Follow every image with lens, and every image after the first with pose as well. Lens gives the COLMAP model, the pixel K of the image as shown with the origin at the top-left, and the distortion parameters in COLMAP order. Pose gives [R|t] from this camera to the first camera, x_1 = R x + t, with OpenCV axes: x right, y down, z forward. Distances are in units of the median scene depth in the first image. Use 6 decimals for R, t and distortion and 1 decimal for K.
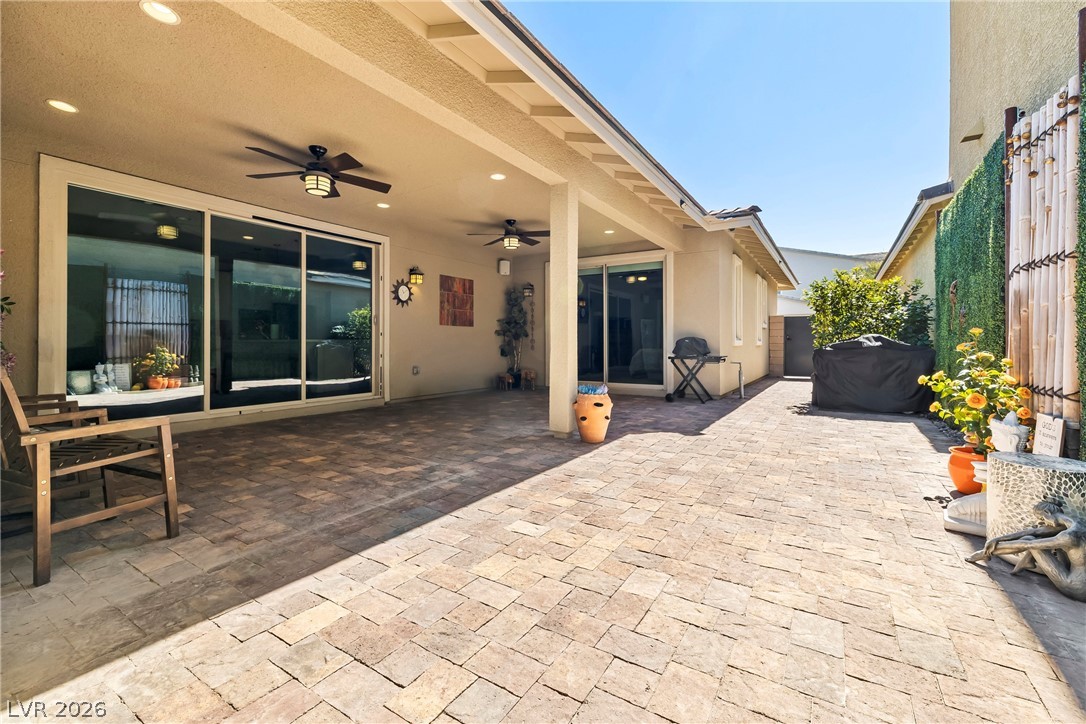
lens RADIAL K [[463.3, 0, 538.2], [0, 463.3, 343.6], [0, 0, 1]] dist [0.000314, 0.000063]
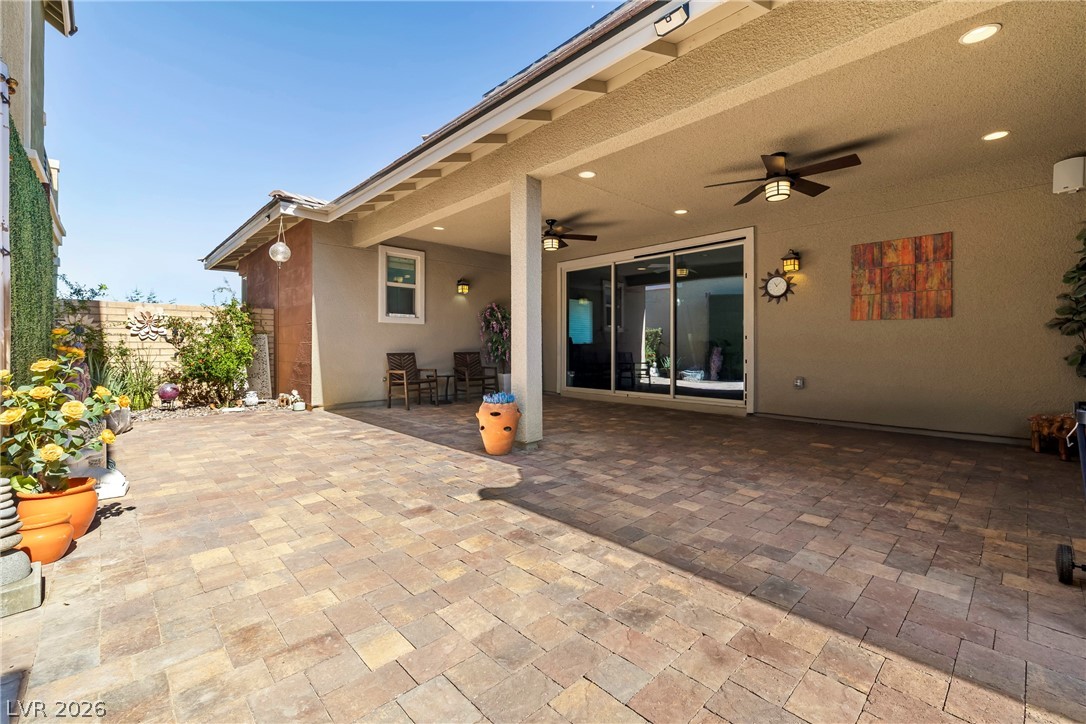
lens RADIAL K [[463.3, 0, 538.2], [0, 463.3, 343.6], [0, 0, 1]] dist [0.000314, 0.000063]
pose [[-0.239632, -0.000102, -0.970864, 0.603677], [0.007188, 0.999972, -0.001879, -0.009818], [0.970837, -0.007429, -0.239625, 0.784913]]
